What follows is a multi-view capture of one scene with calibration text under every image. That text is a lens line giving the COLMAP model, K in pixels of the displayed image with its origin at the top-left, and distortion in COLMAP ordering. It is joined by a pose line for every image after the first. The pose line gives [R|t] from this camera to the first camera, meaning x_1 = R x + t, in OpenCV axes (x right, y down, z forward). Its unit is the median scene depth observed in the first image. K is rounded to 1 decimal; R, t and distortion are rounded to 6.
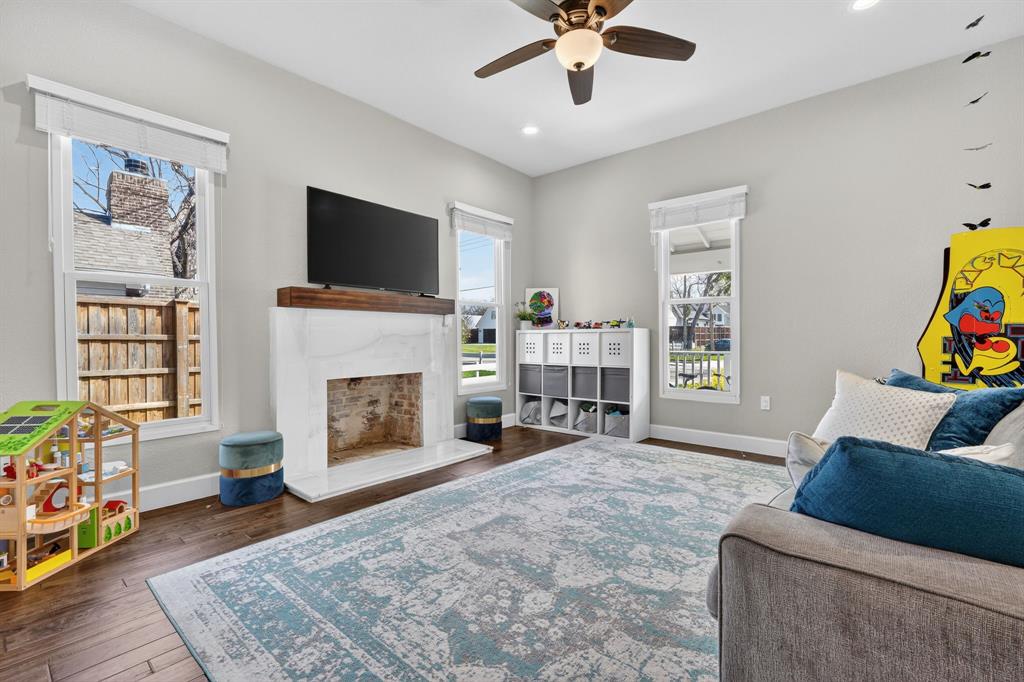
lens RADIAL K [[456.2, 0, 510.0], [0, 456.2, 340.9], [0, 0, 1]] dist [0.005784, 0.001088]
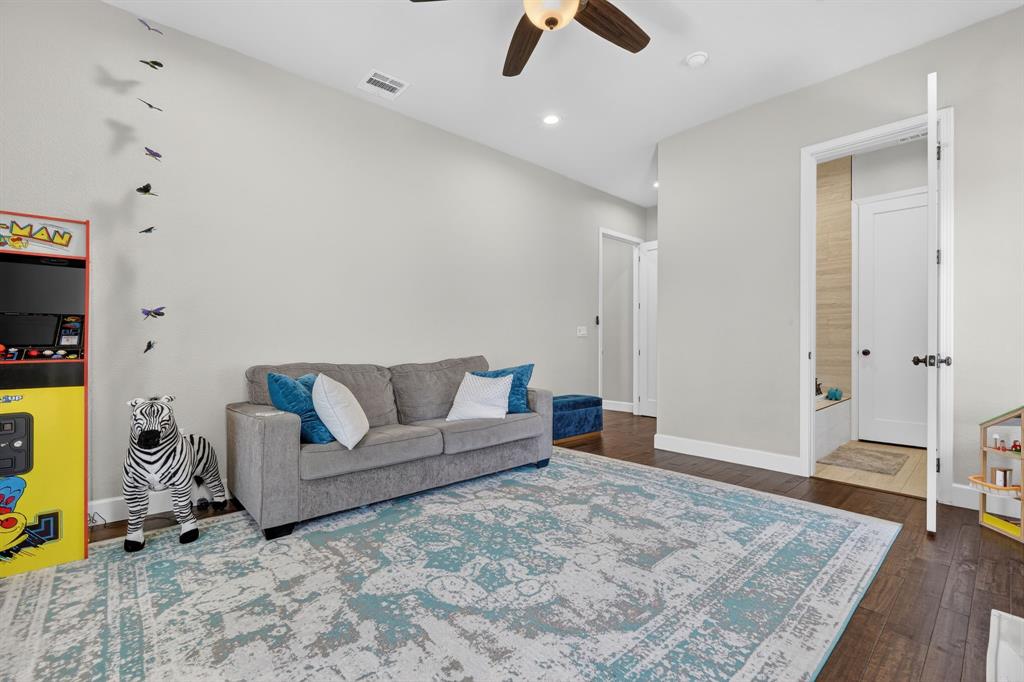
lens RADIAL K [[456.2, 0, 514.6], [0, 456.2, 341.7], [0, 0, 1]] dist [0.005784, 0.001088]
pose [[-0.993294, 0.003495, 0.115561, 0.127206], [0.004315, 0.999967, 0.006854, -0.015983], [-0.115533, 0.007307, -0.993277, 1.899592]]
